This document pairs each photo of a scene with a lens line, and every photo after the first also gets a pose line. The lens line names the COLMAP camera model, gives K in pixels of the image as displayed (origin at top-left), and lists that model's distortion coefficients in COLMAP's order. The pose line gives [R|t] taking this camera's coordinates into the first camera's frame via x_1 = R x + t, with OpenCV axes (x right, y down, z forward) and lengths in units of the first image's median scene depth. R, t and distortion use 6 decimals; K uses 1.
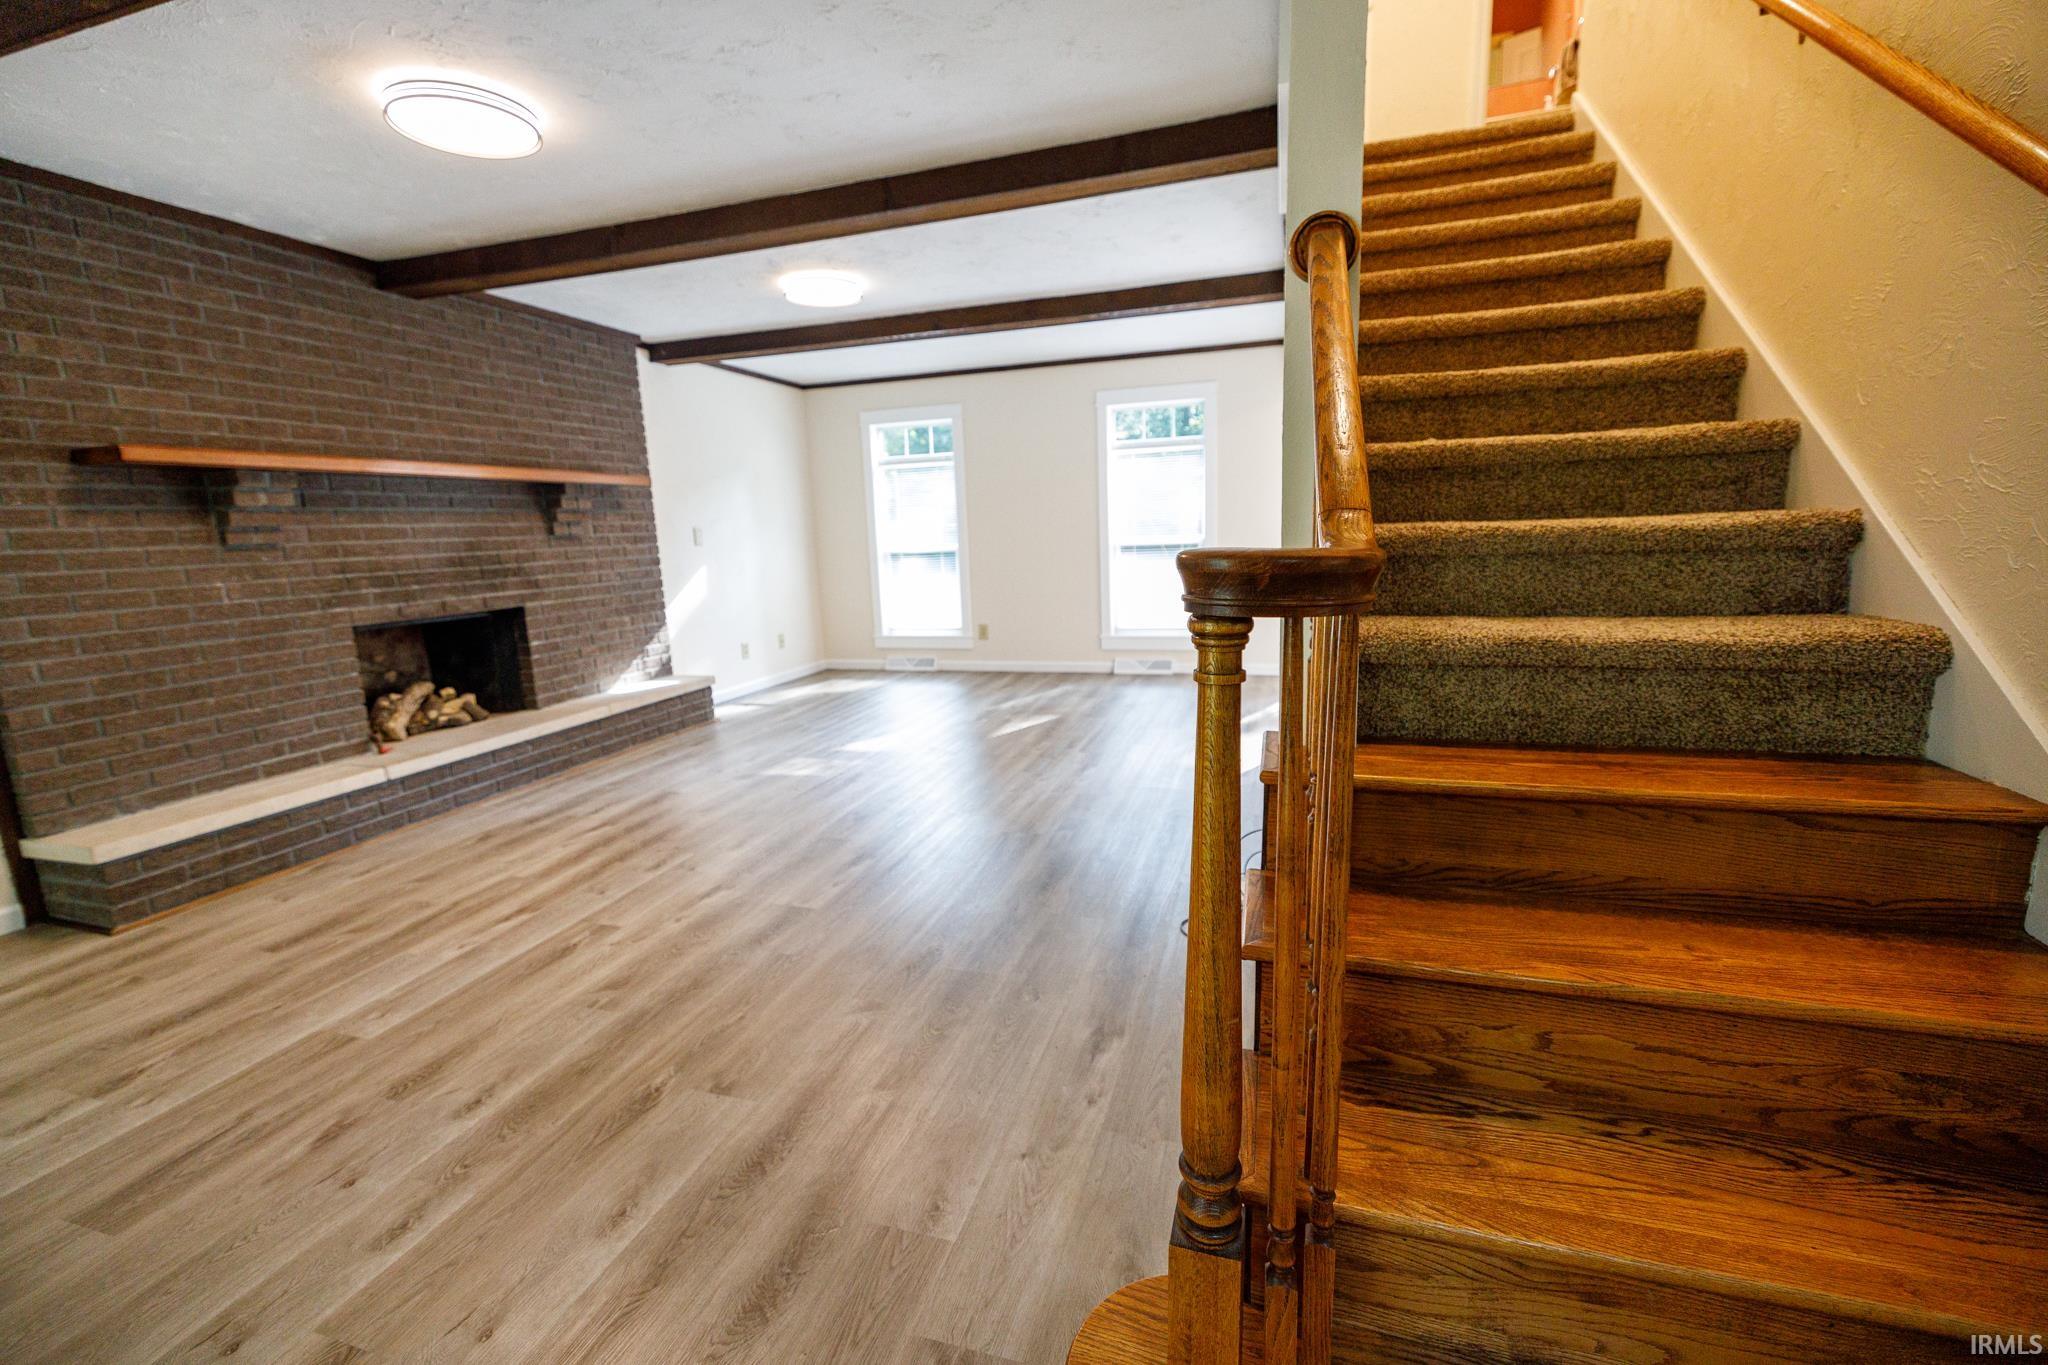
lens RADIAL K [[860.2, 0, 1019.3], [0, 860.2, 684.4], [0, 0, 1]] dist [0.005144, -0.000448]
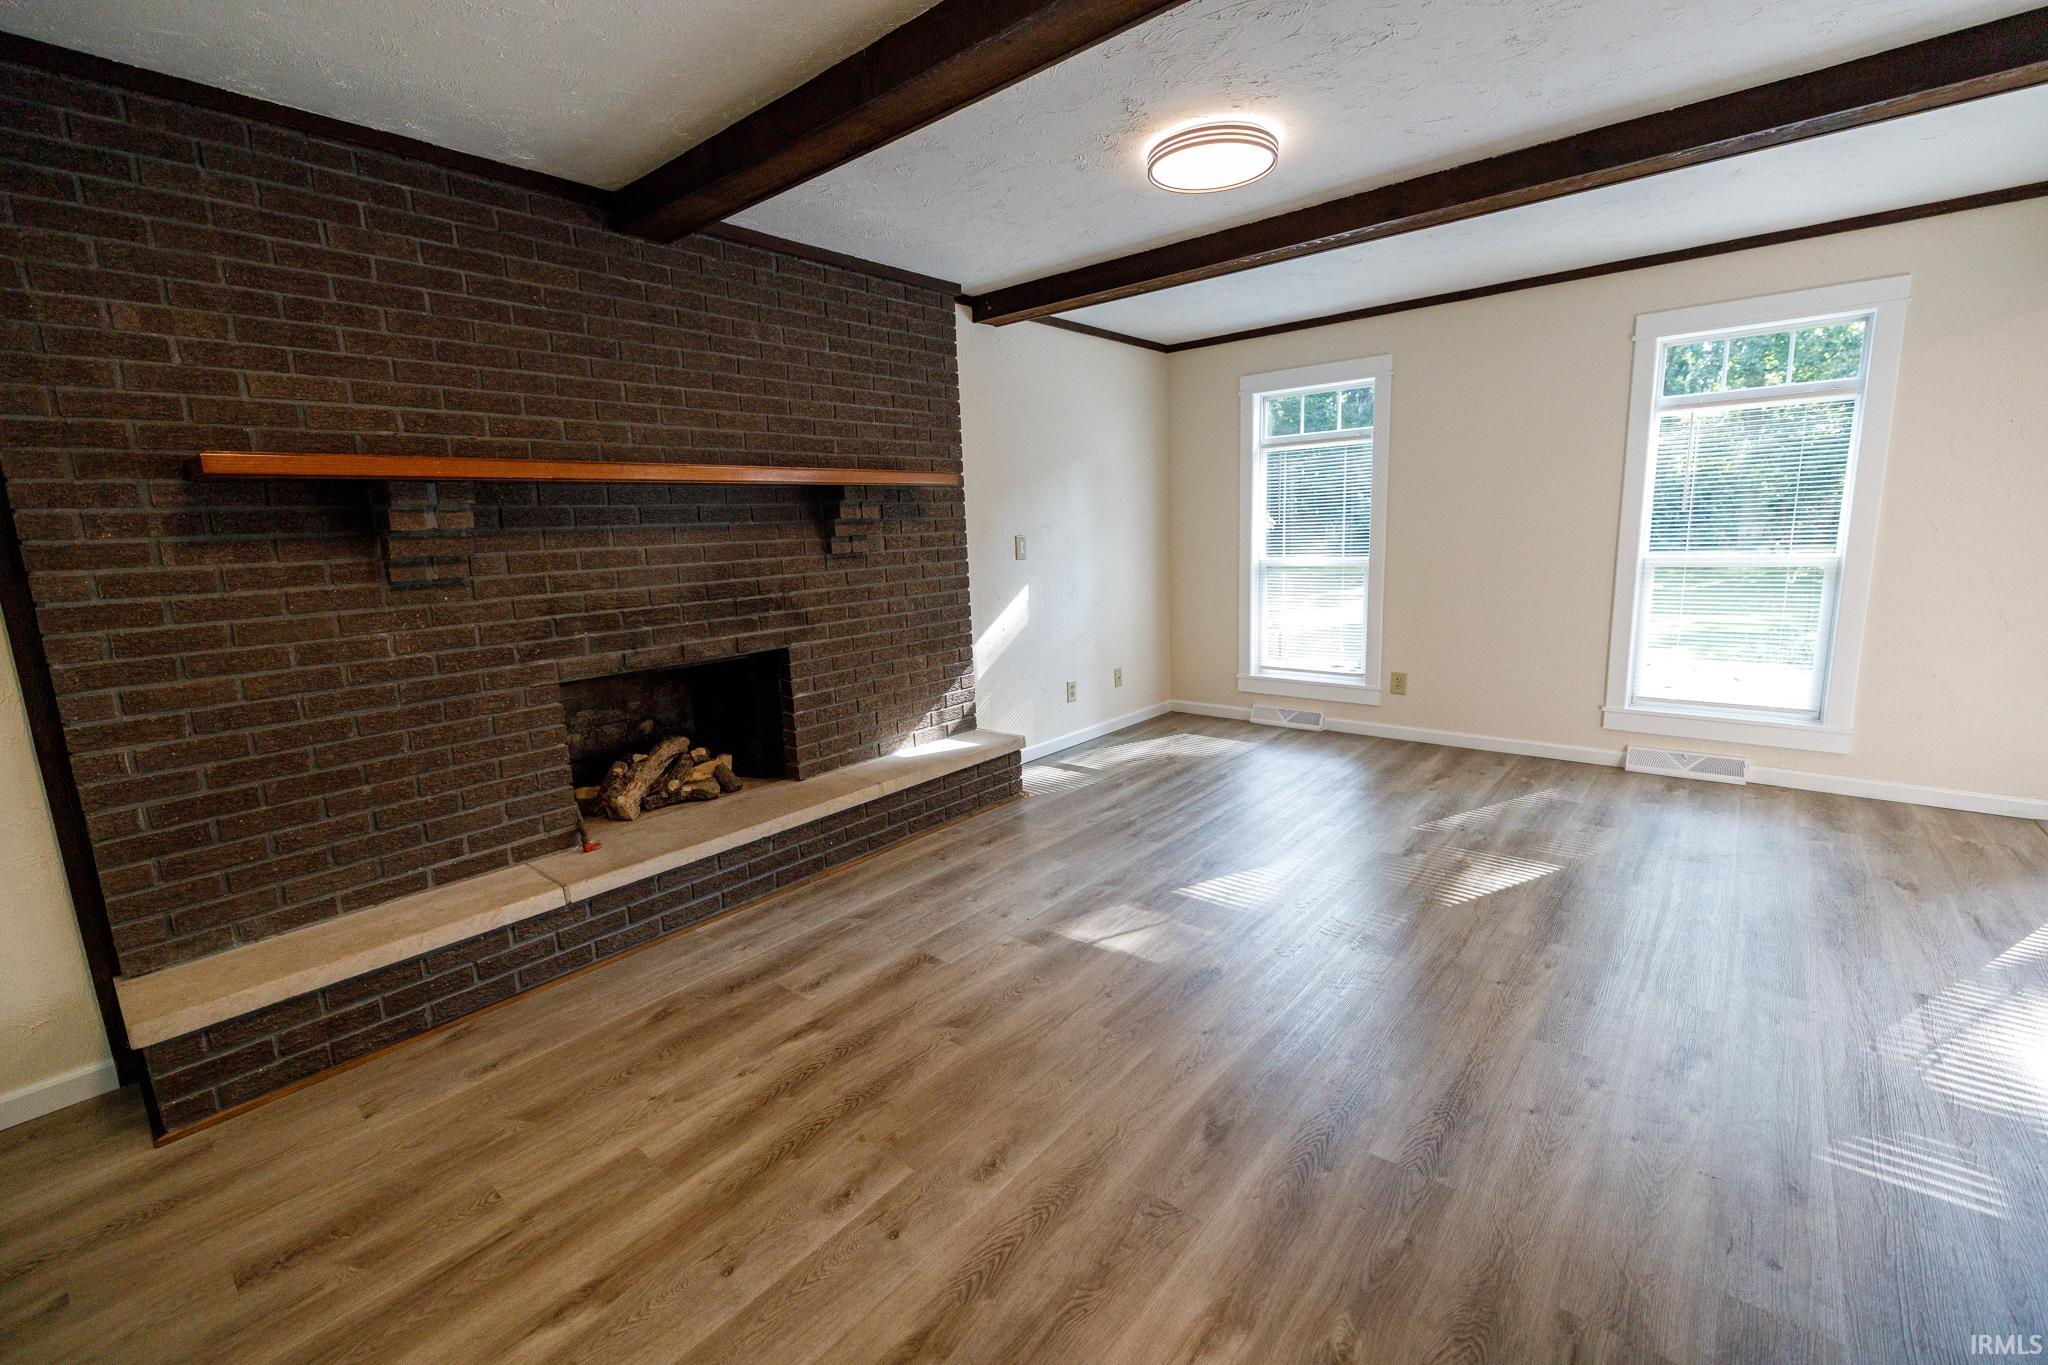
lens RADIAL K [[860.2, 0, 1031.5], [0, 860.2, 680.3], [0, 0, 1]] dist [0.005144, -0.000448]
pose [[0.926288, 0.068711, -0.370498, -0.113855], [-0.064059, 0.997636, 0.024862, -0.119226], [0.371330, 0.000704, 0.928501, 0.467918]]
